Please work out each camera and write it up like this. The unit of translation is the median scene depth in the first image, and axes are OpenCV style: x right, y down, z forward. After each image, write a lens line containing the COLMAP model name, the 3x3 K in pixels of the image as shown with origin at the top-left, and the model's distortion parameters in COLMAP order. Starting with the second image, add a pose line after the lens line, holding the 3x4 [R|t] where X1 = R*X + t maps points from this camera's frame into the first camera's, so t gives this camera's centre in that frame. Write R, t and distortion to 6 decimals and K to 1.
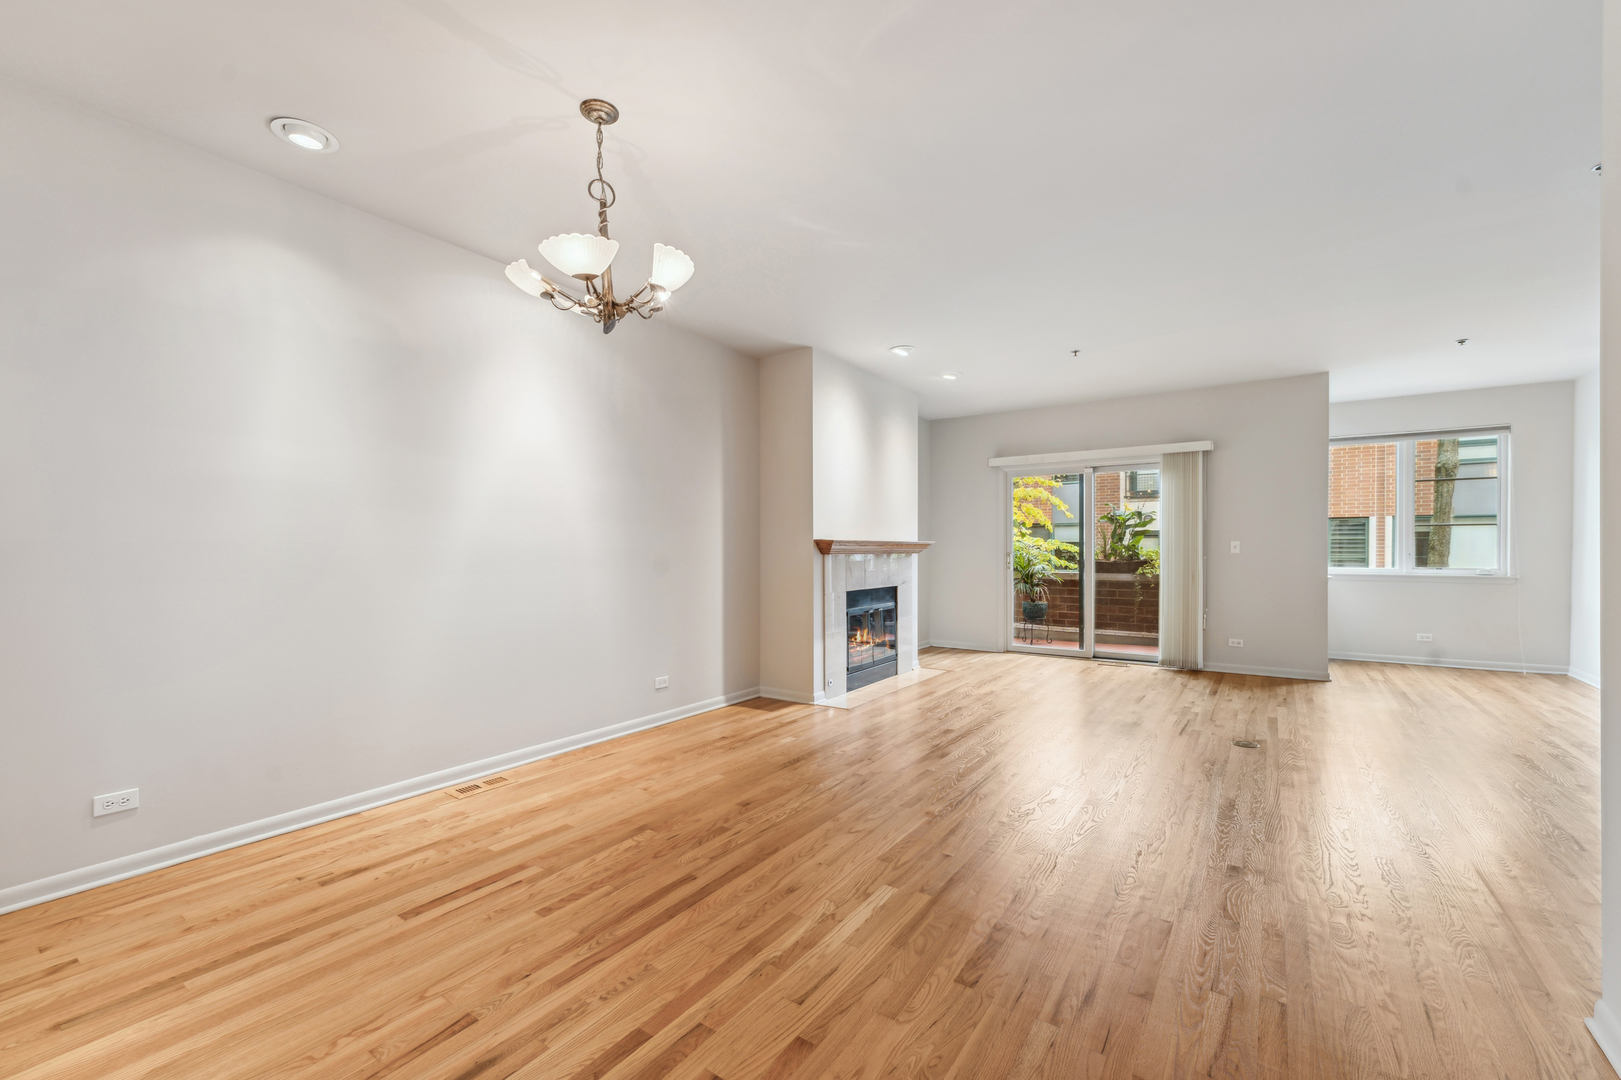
lens RADIAL K [[665.1, 0, 803.8], [0, 665.1, 555.3], [0, 0, 1]] dist [-0.001883, -0.000290]
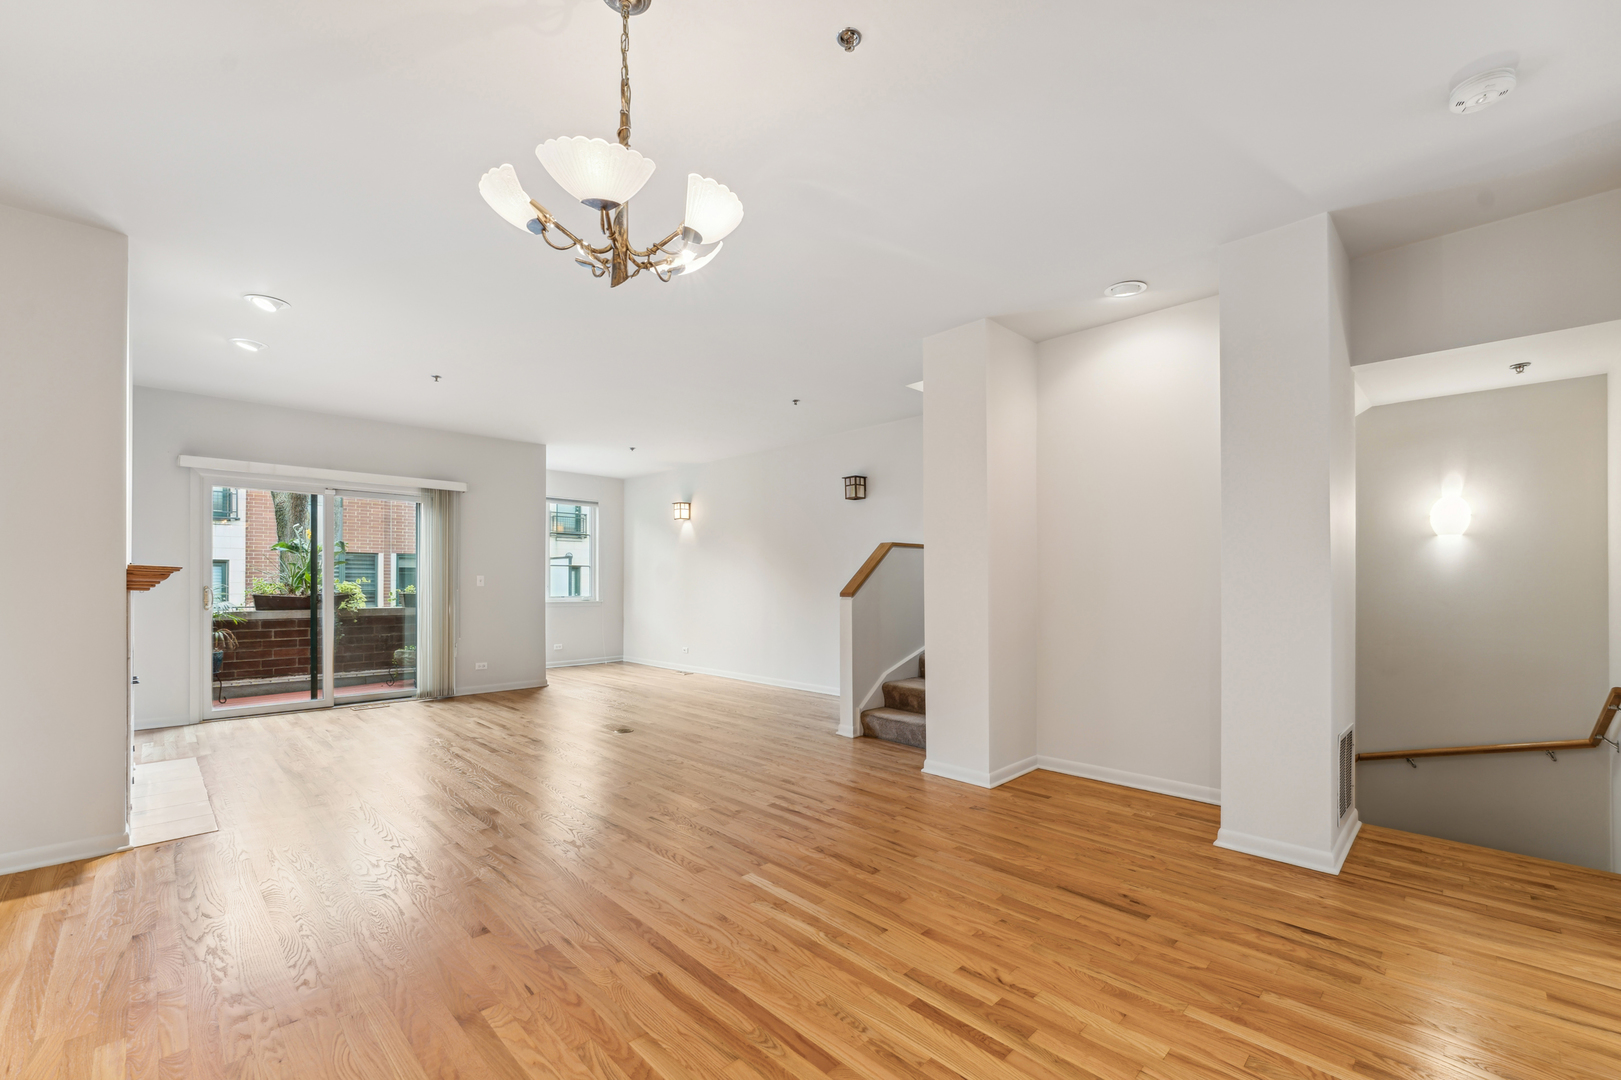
lens RADIAL K [[665.1, 0, 813.2], [0, 665.1, 580.3], [0, 0, 1]] dist [-0.001883, -0.000290]
pose [[0.179325, 0.004094, 0.983781, -0.358016], [0.007018, 0.999961, -0.005440, -0.003012], [-0.983765, 0.007880, 0.179289, 0.242834]]
